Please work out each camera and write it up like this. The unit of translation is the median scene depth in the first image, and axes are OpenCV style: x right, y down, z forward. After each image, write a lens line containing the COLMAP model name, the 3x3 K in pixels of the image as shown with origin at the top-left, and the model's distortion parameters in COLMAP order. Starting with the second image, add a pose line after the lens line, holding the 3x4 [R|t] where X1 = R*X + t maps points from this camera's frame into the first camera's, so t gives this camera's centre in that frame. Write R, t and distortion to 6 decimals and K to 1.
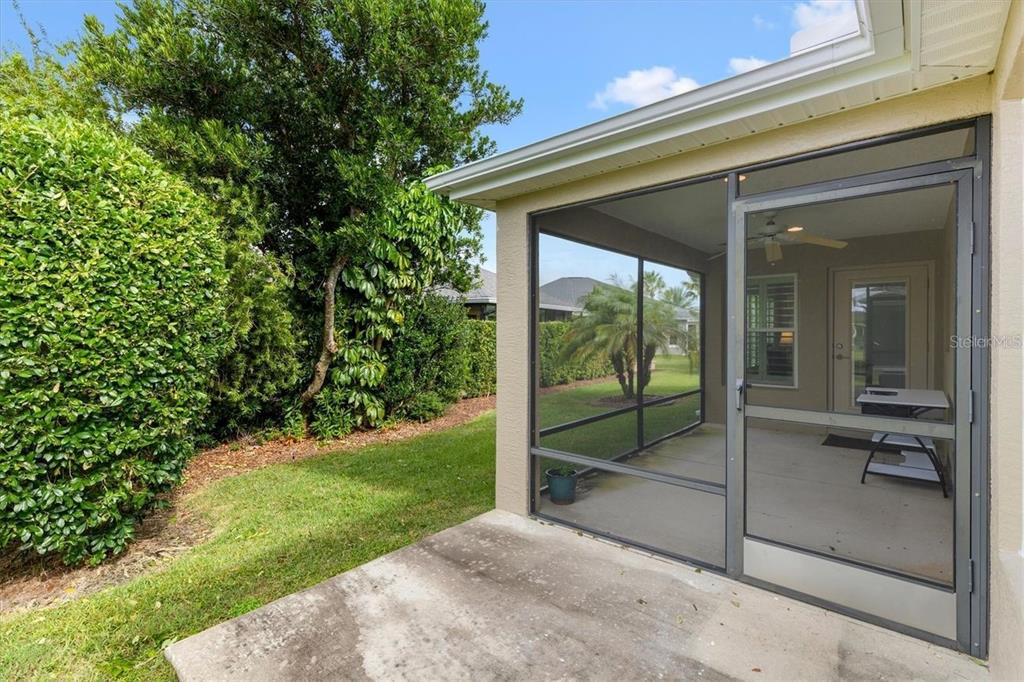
lens RADIAL K [[465.4, 0, 515.7], [0, 465.4, 333.0], [0, 0, 1]] dist [0.010008, -0.000660]
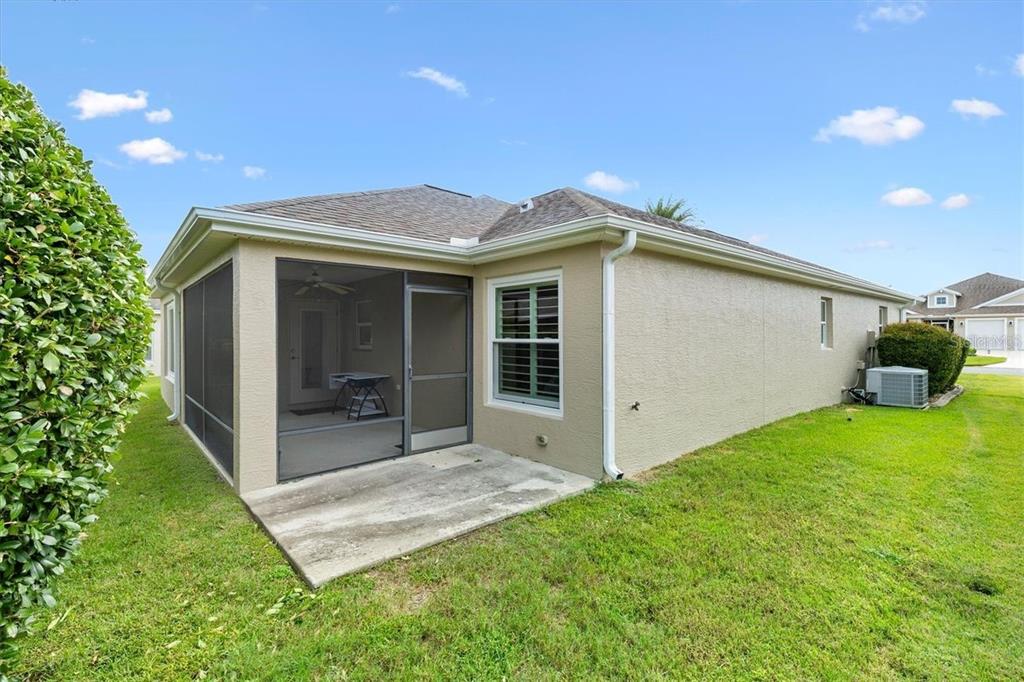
lens RADIAL K [[465.4, 0, 515.7], [0, 465.4, 333.0], [0, 0, 1]] dist [0.010008, -0.000660]
pose [[0.143763, 0.000392, 0.989612, -1.746566], [0.008071, 0.999966, -0.001569, -0.050703], [-0.989579, 0.008213, 0.143755, 0.180725]]
